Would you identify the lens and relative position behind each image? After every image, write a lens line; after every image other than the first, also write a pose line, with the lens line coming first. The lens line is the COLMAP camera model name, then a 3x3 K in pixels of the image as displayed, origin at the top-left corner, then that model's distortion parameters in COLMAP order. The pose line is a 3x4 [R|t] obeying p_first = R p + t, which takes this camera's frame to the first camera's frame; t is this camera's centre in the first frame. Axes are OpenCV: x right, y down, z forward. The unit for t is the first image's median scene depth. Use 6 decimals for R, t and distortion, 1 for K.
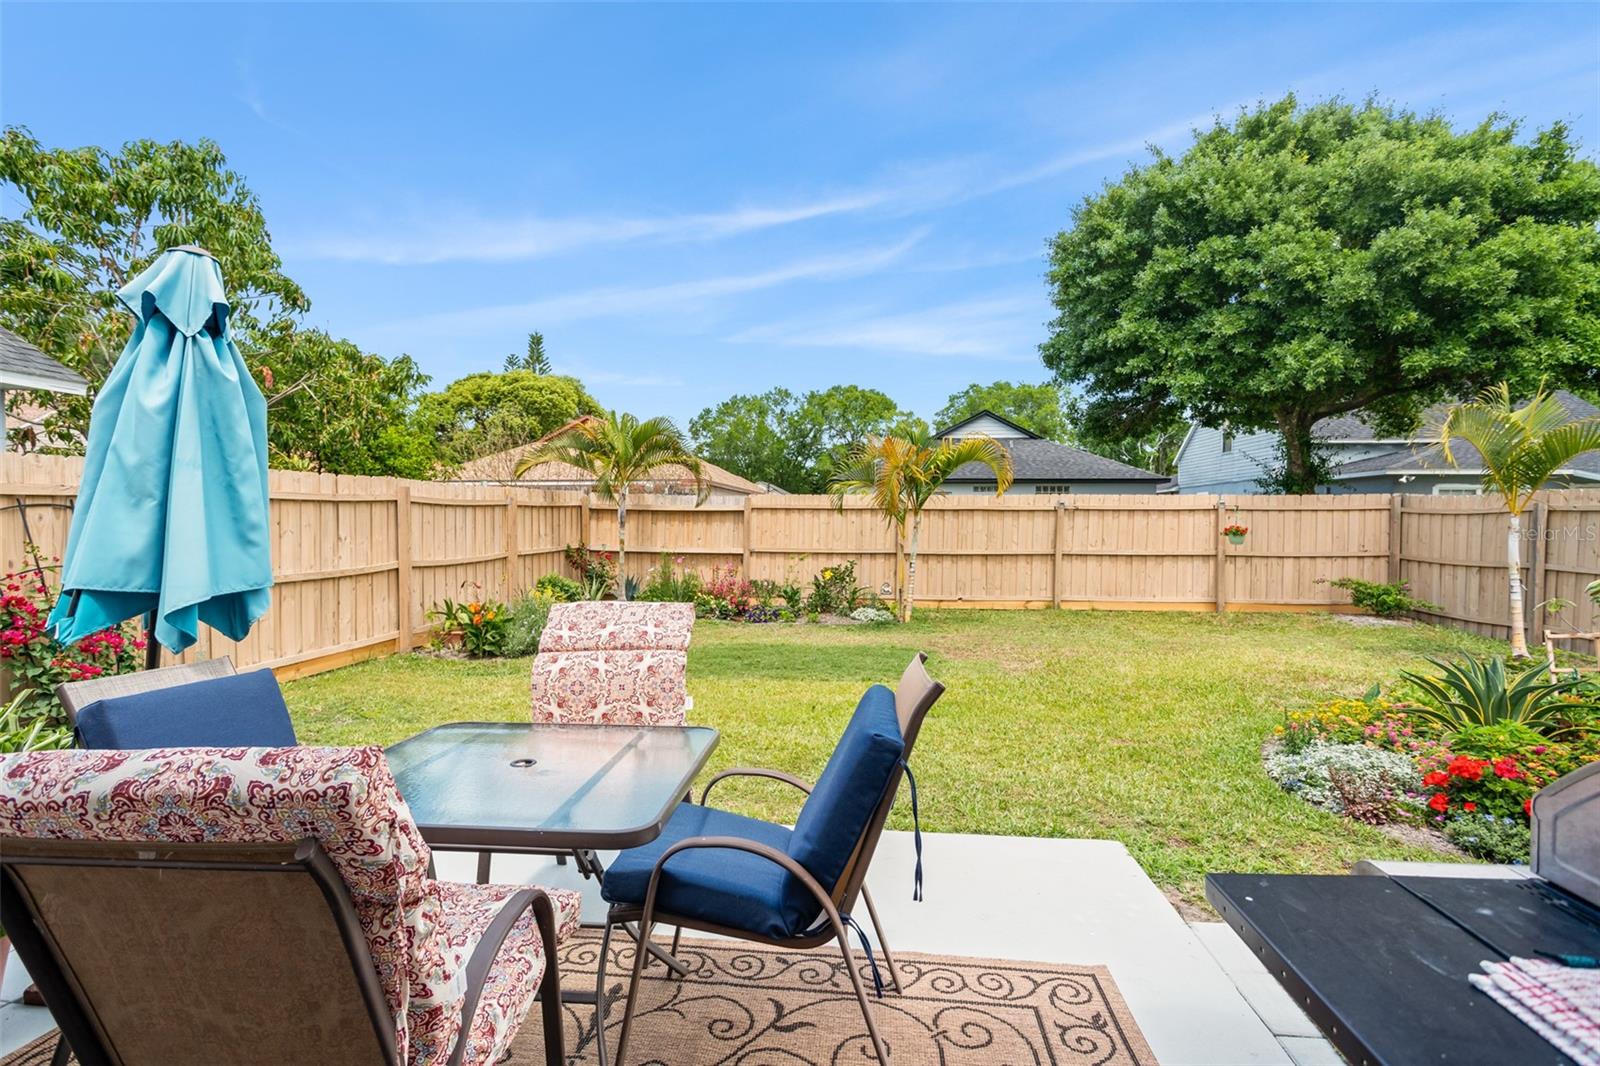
lens RADIAL K [[773.2, 0, 798.3], [0, 773.2, 509.8], [0, 0, 1]] dist [-0.027688, 0.016174]
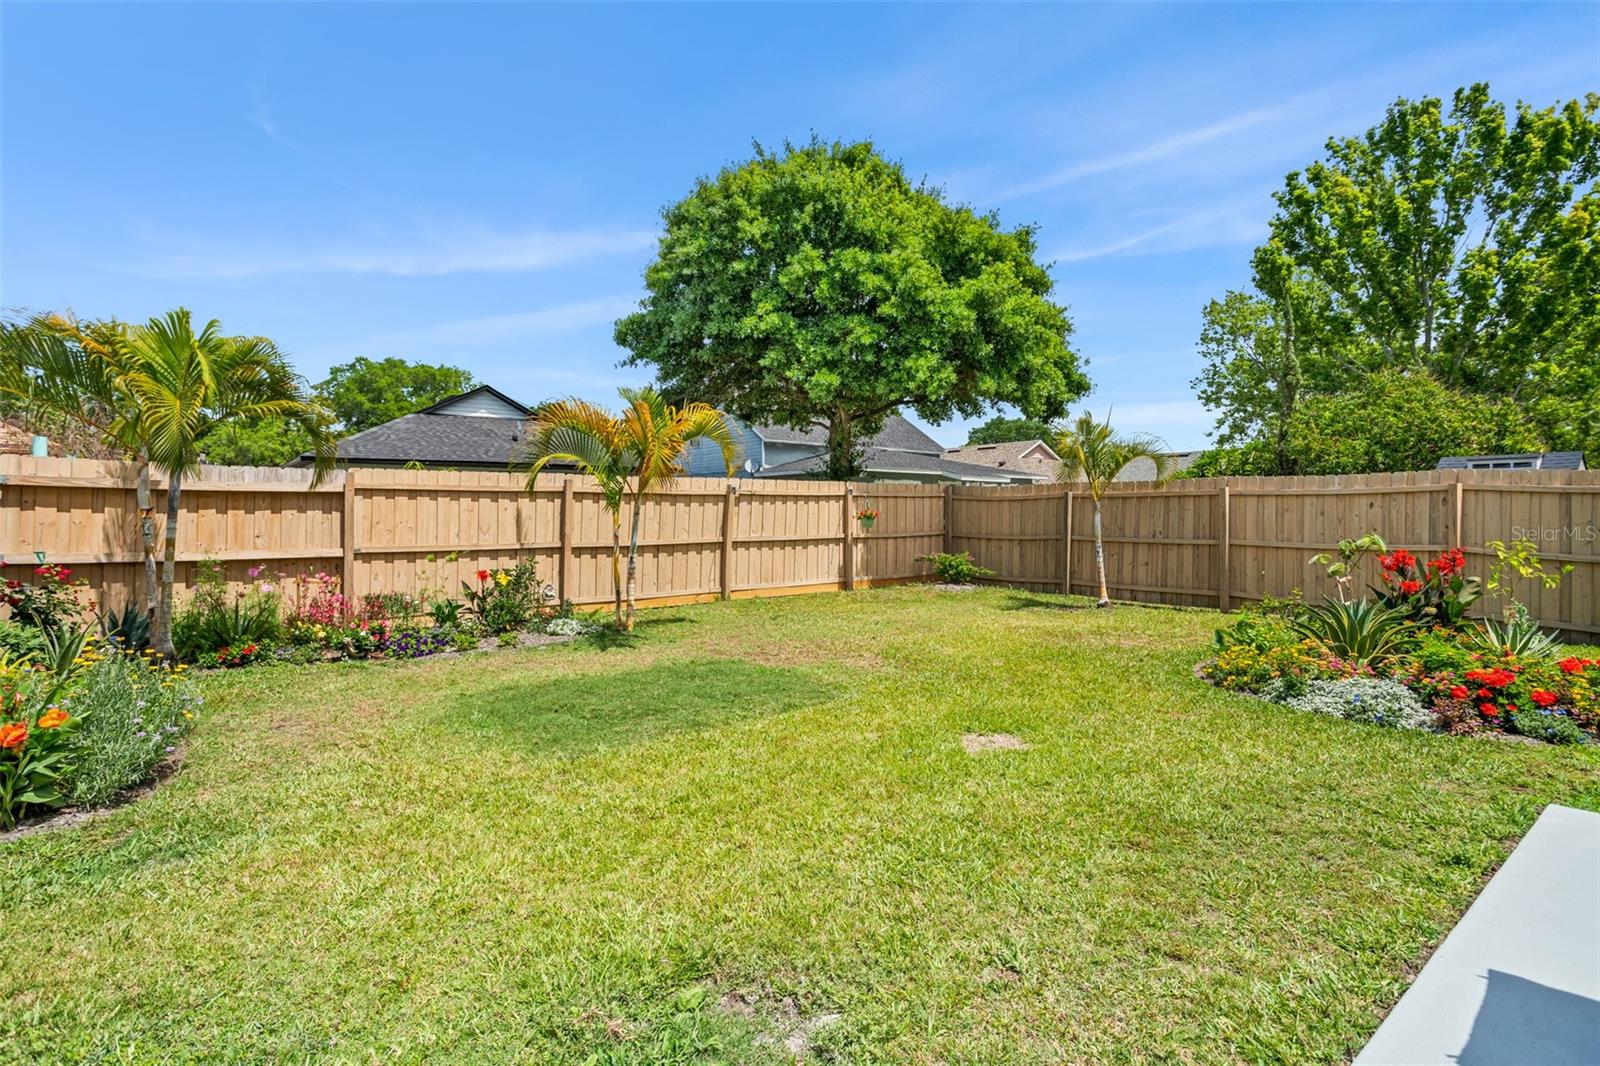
lens RADIAL K [[773.2, 0, 798.3], [0, 773.2, 509.8], [0, 0, 1]] dist [-0.027688, 0.016174]
pose [[0.694483, -0.005469, 0.719489, -0.291402], [-0.000116, 0.999970, 0.007712, 0.009492], [-0.719509, -0.005439, 0.694461, 0.273231]]
